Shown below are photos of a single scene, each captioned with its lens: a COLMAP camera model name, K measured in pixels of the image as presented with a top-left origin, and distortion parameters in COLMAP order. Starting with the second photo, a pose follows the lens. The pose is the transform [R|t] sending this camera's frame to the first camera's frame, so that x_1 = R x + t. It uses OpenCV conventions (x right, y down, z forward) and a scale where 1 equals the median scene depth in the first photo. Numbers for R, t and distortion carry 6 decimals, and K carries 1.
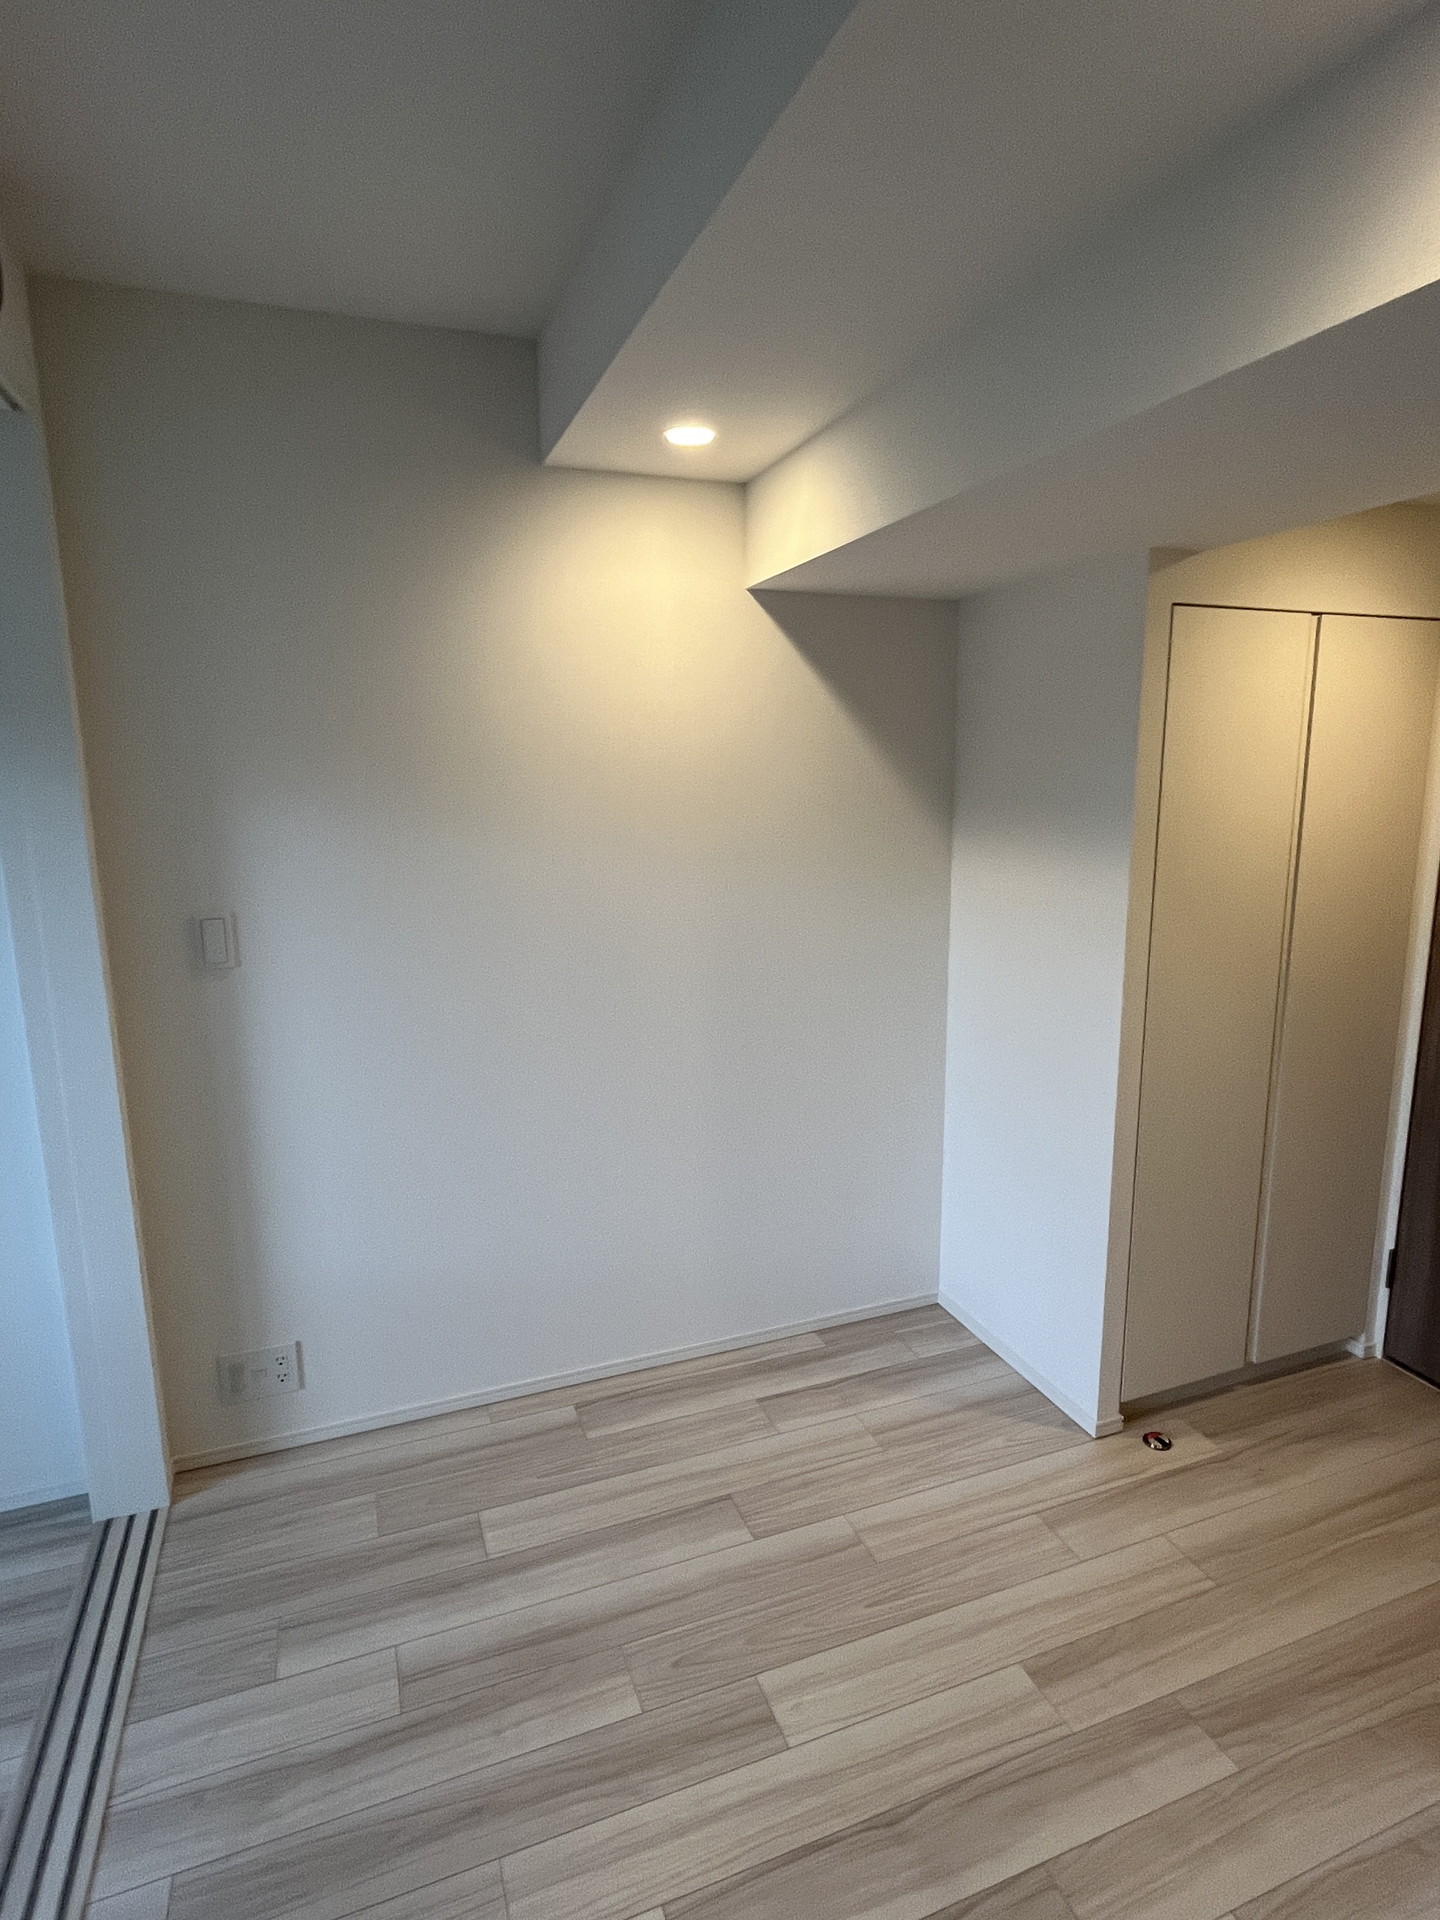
lens RADIAL K [[1020.0, 0, 726.4], [0, 1020.0, 968.5], [0, 0, 1]] dist [-0.000386, -0.000998]
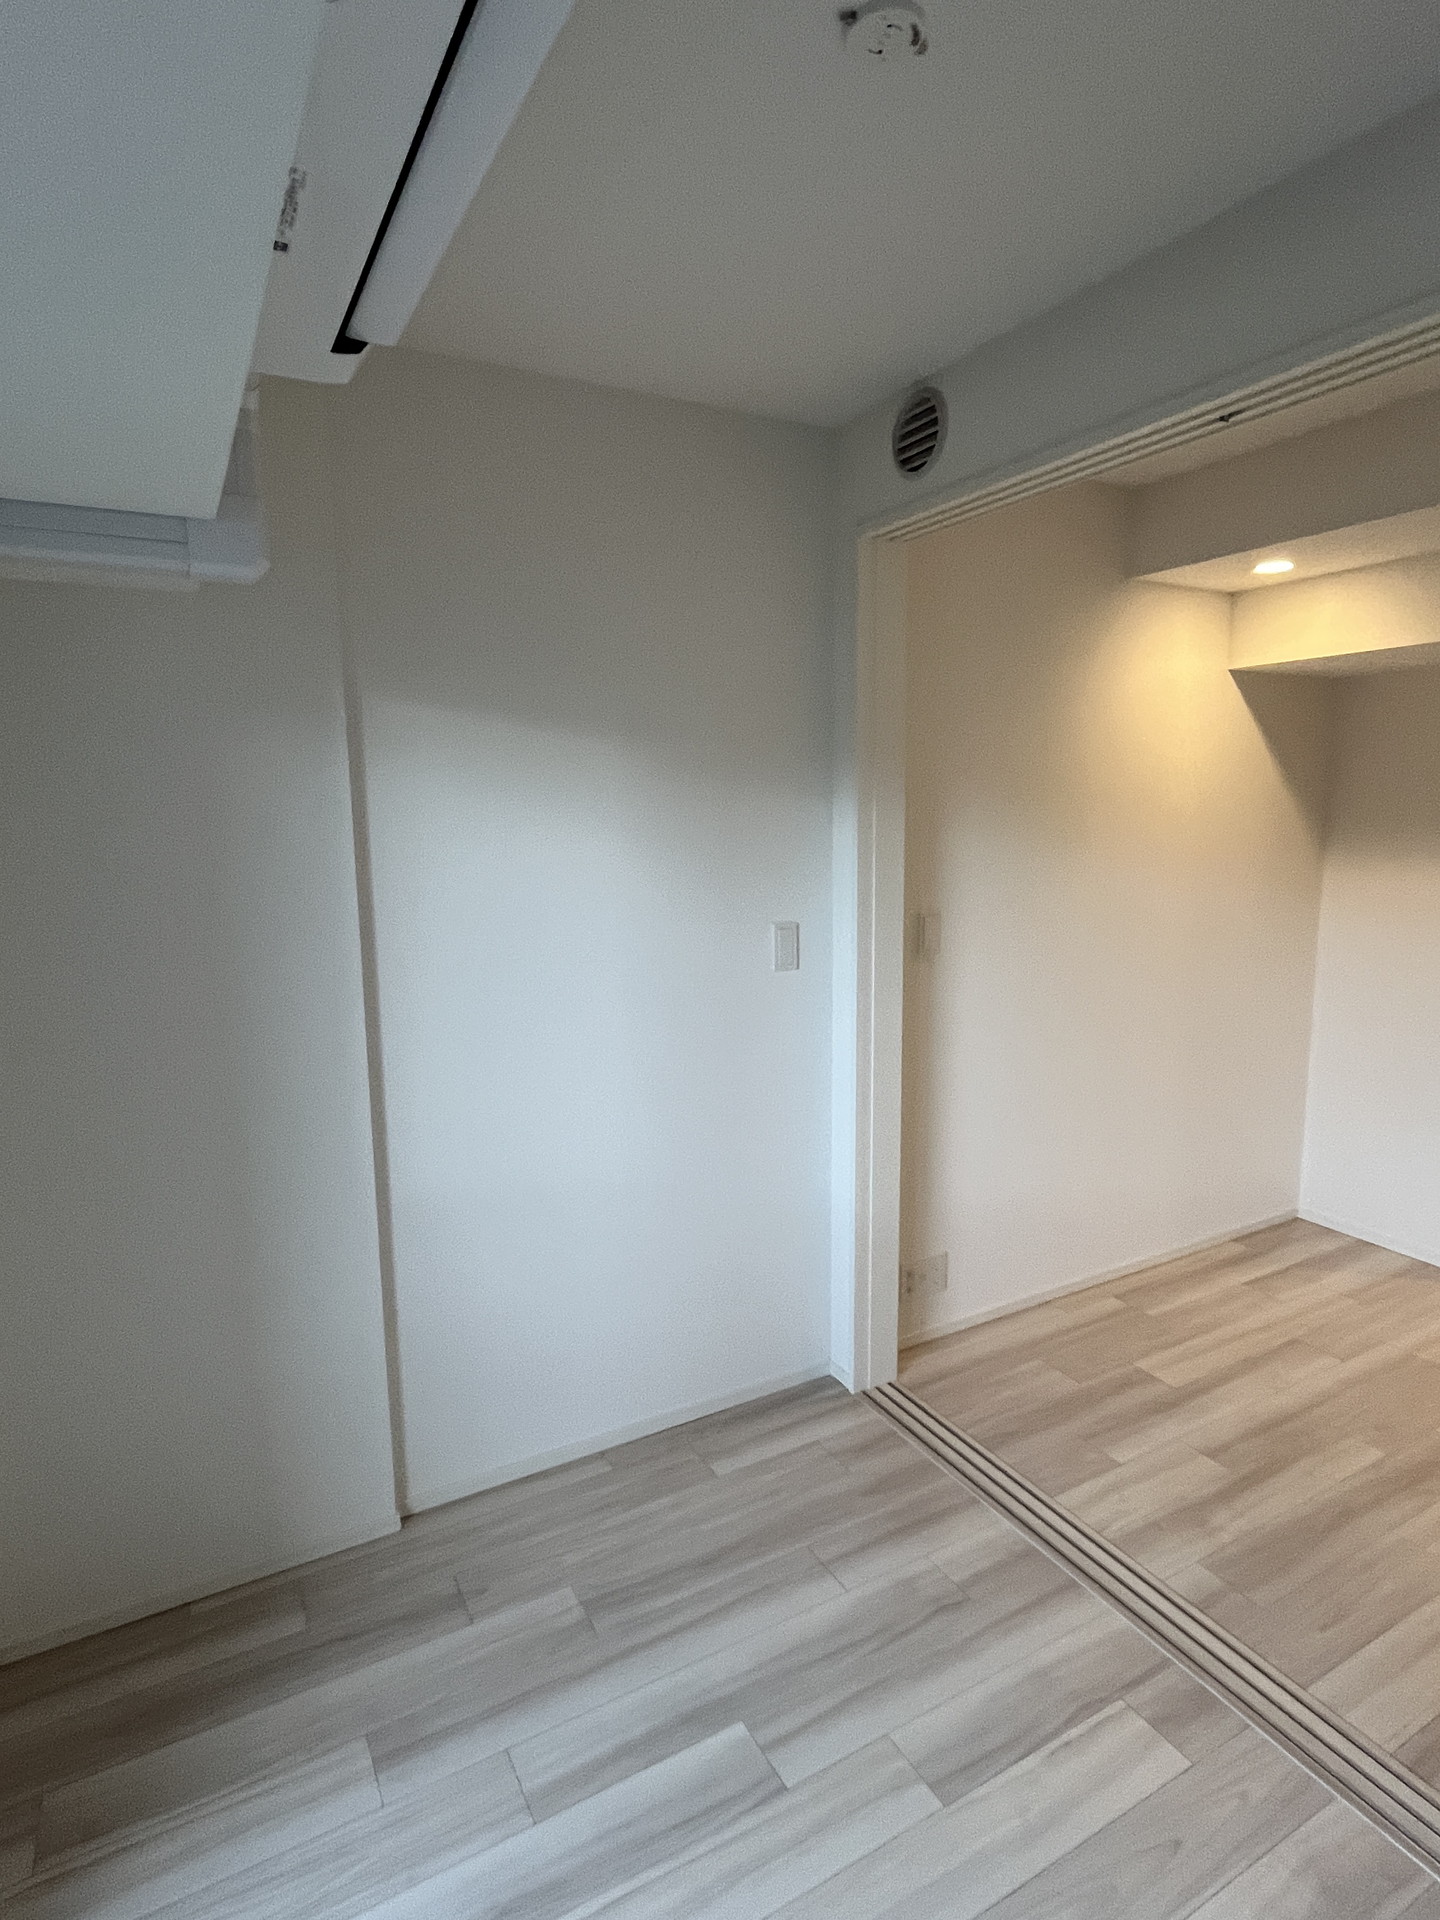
lens RADIAL K [[1020.0, 0, 728.8], [0, 1020.0, 952.7], [0, 0, 1]] dist [-0.000386, -0.000998]
pose [[0.989702, -0.021813, 0.141473, -0.951397], [0.029493, 0.998190, -0.052413, 0.061661], [-0.140073, 0.056045, 0.988554, -0.257632]]
